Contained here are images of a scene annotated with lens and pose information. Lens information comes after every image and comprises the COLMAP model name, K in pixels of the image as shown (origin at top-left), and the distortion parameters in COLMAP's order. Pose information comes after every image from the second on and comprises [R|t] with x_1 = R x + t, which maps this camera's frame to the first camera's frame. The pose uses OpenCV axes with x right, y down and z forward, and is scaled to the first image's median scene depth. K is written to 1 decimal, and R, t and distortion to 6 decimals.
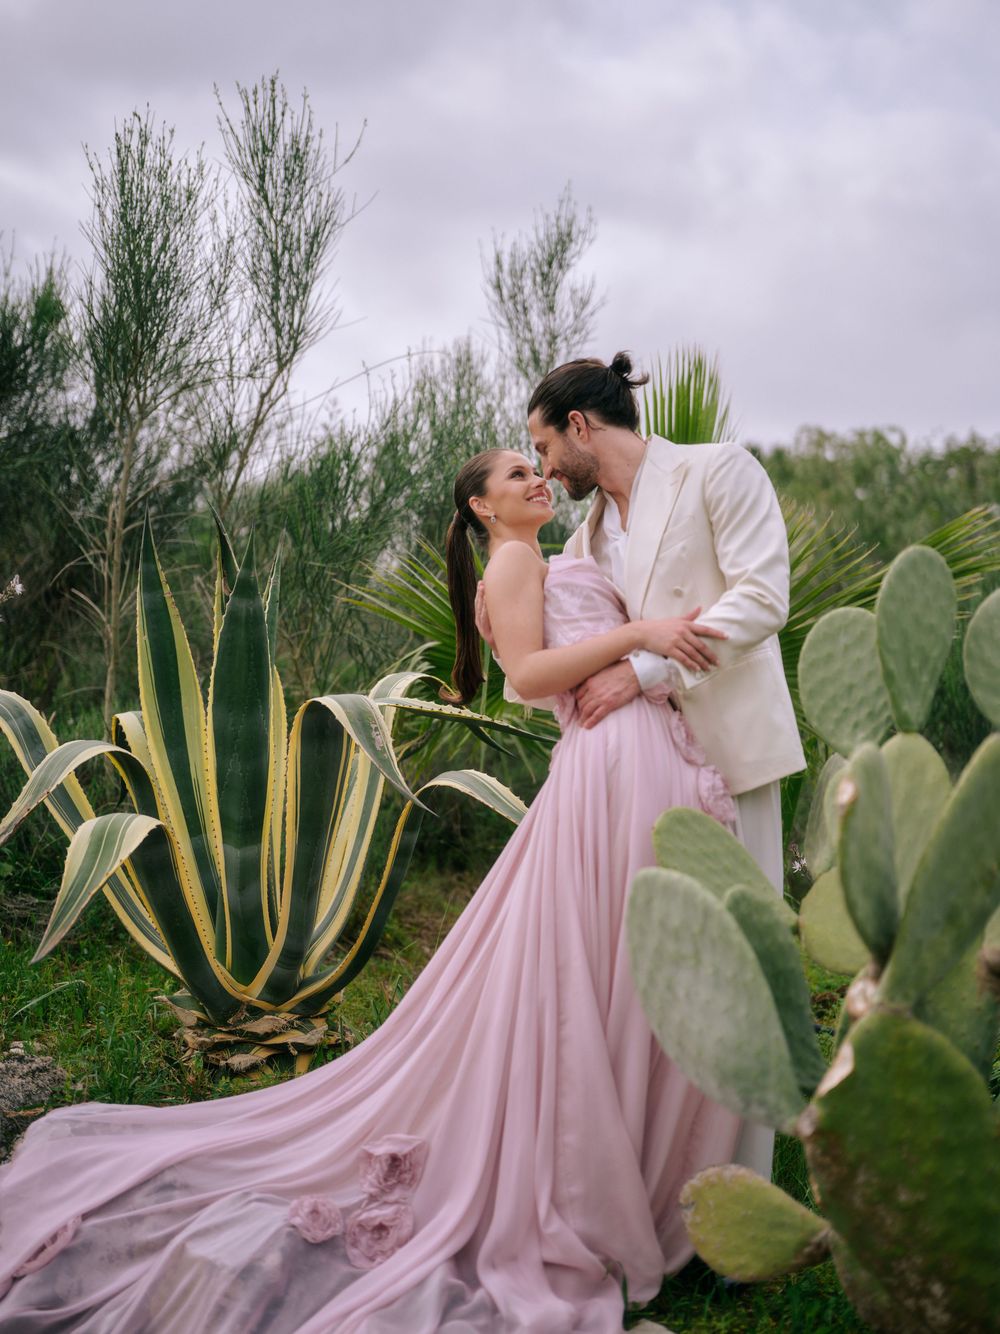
lens RADIAL K [[2002.3, 0, 500.0], [0, 2002.3, 667.0], [0, 0, 1]] dist [0.010791, -0.027468]
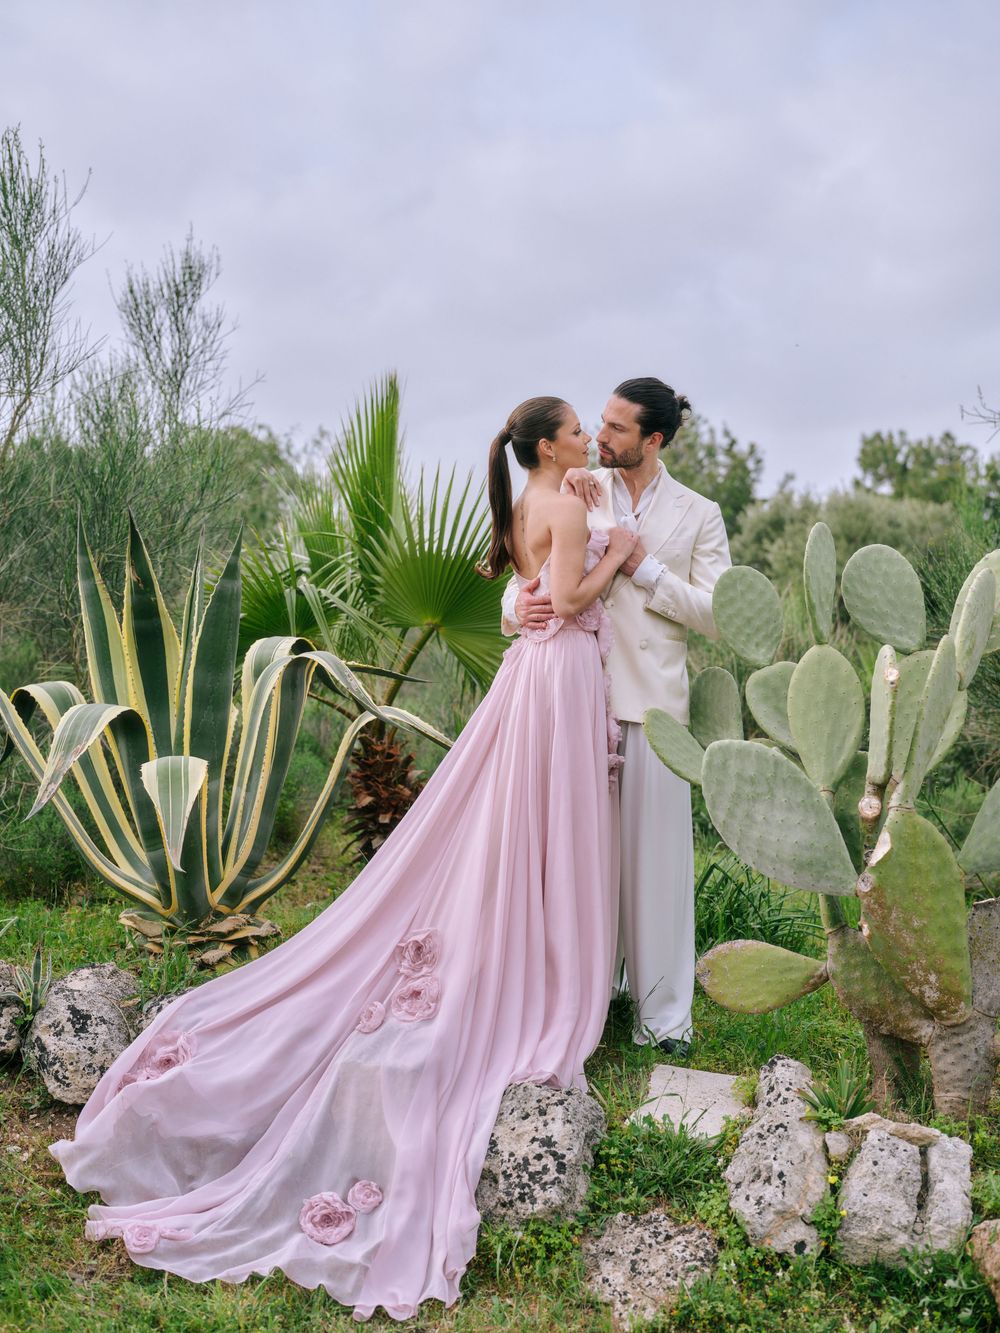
lens RADIAL K [[2000.8, 0, 500.0], [0, 2000.8, 666.5], [0, 0, 1]] dist [0.010791, -0.027468]
pose [[0.860536, -0.055798, 0.506325, -0.583011], [0.053340, 0.998389, 0.019369, 0.005050], [-0.506590, 0.010339, 0.862125, -0.147681]]
